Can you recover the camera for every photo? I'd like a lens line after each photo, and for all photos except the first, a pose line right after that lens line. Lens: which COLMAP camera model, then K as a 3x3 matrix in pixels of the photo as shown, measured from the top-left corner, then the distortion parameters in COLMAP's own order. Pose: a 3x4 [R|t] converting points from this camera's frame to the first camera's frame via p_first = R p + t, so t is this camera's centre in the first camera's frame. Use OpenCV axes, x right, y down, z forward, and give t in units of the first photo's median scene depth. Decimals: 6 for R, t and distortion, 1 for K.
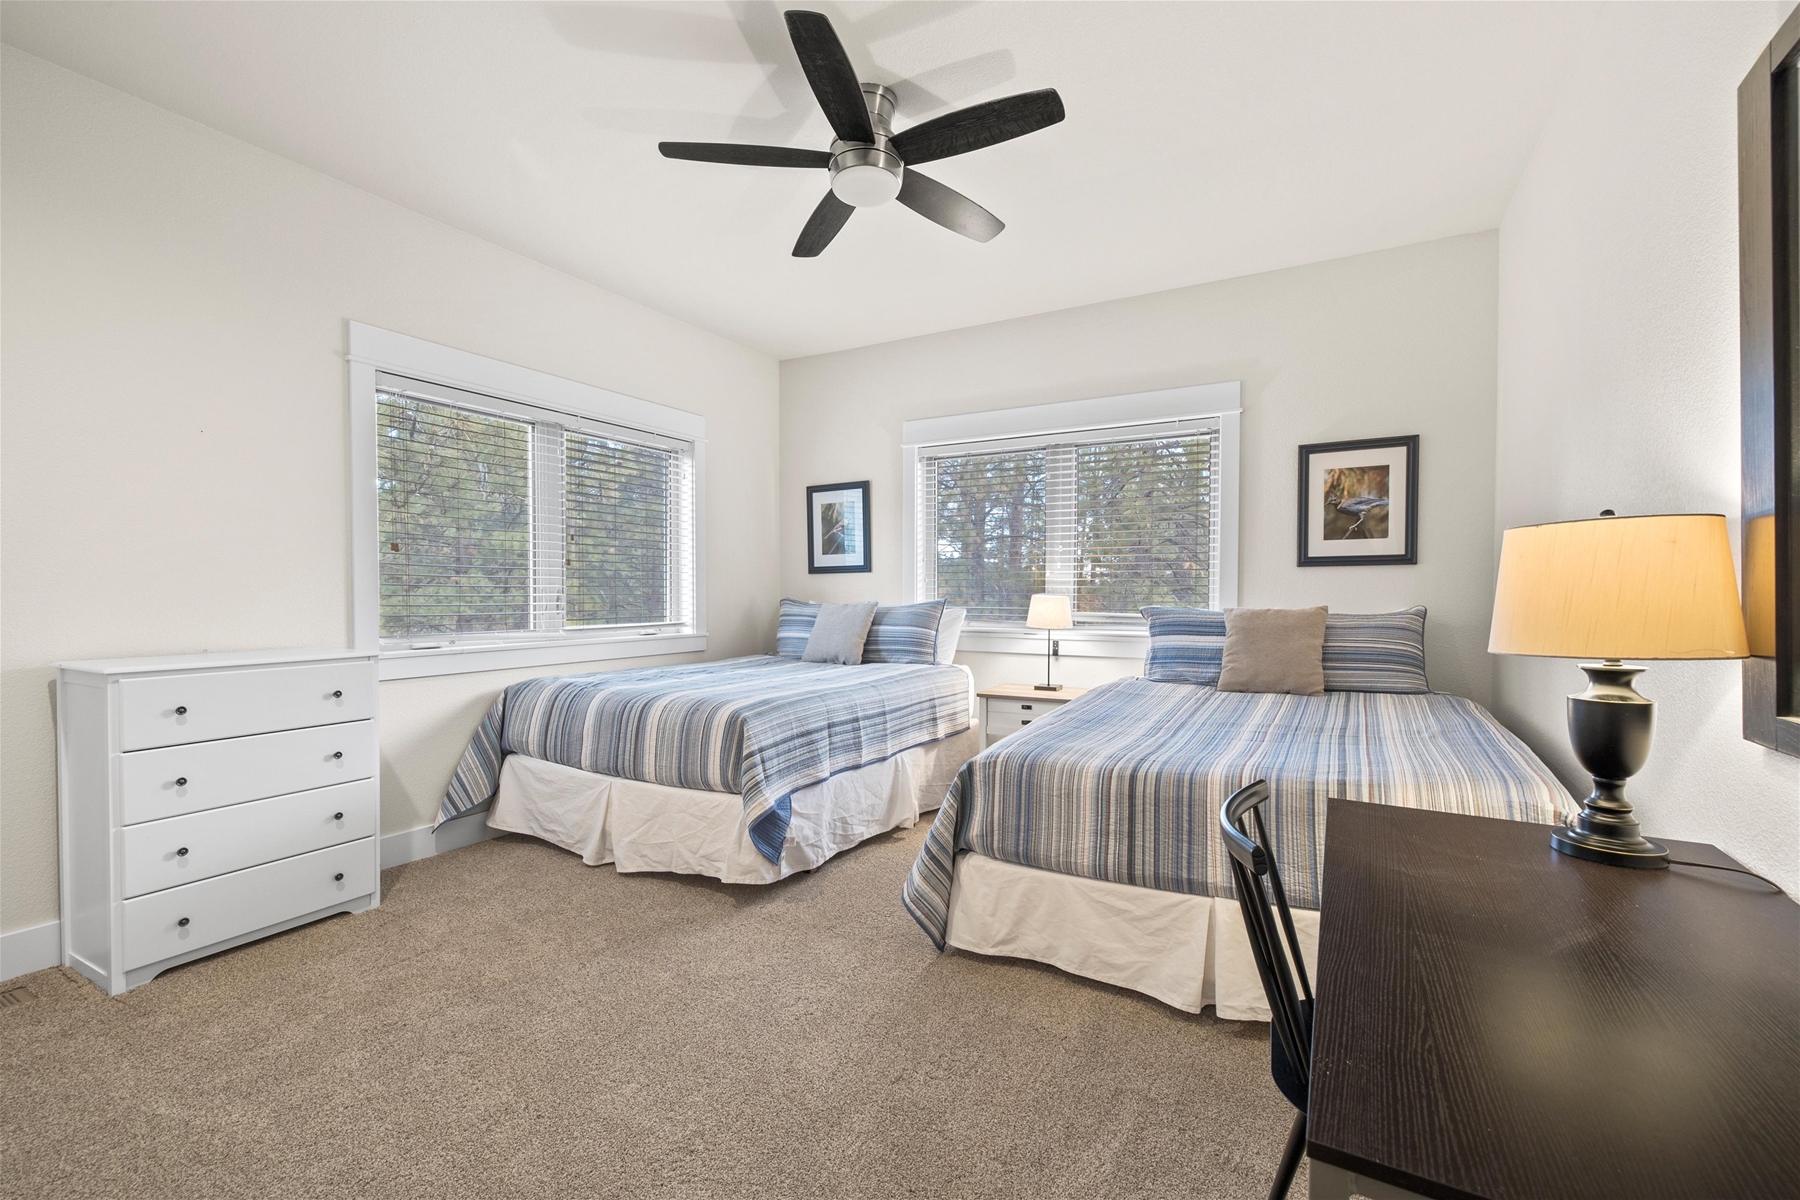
lens RADIAL K [[763.0, 0, 898.3], [0, 763.0, 583.2], [0, 0, 1]] dist [-0.010166, -0.000337]
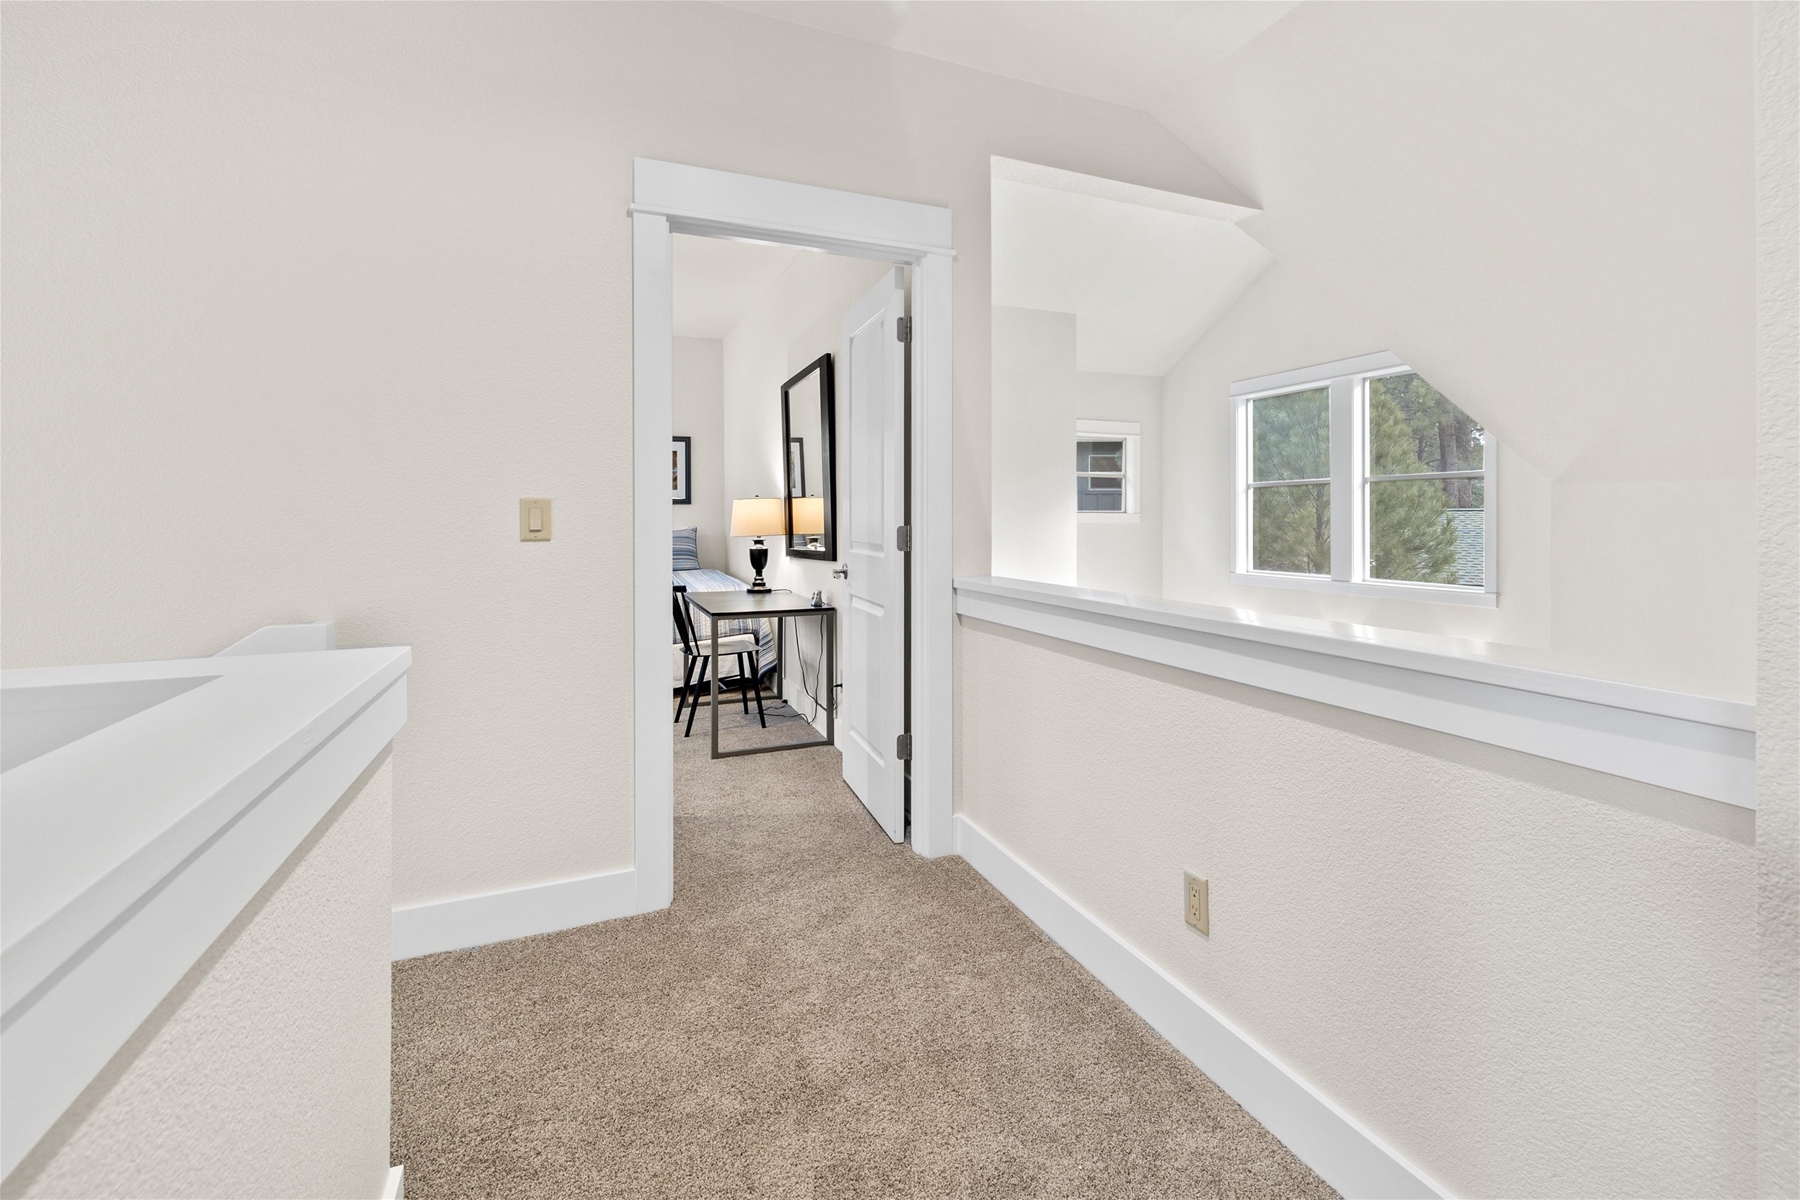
lens RADIAL K [[763.0, 0, 898.3], [0, 763.0, 583.2], [0, 0, 1]] dist [-0.010166, -0.000337]
pose [[0.616423, -0.072496, 0.784071, -0.556509], [-0.001792, 0.995621, 0.093466, -0.007875], [-0.787413, -0.059019, 0.613594, -0.649689]]
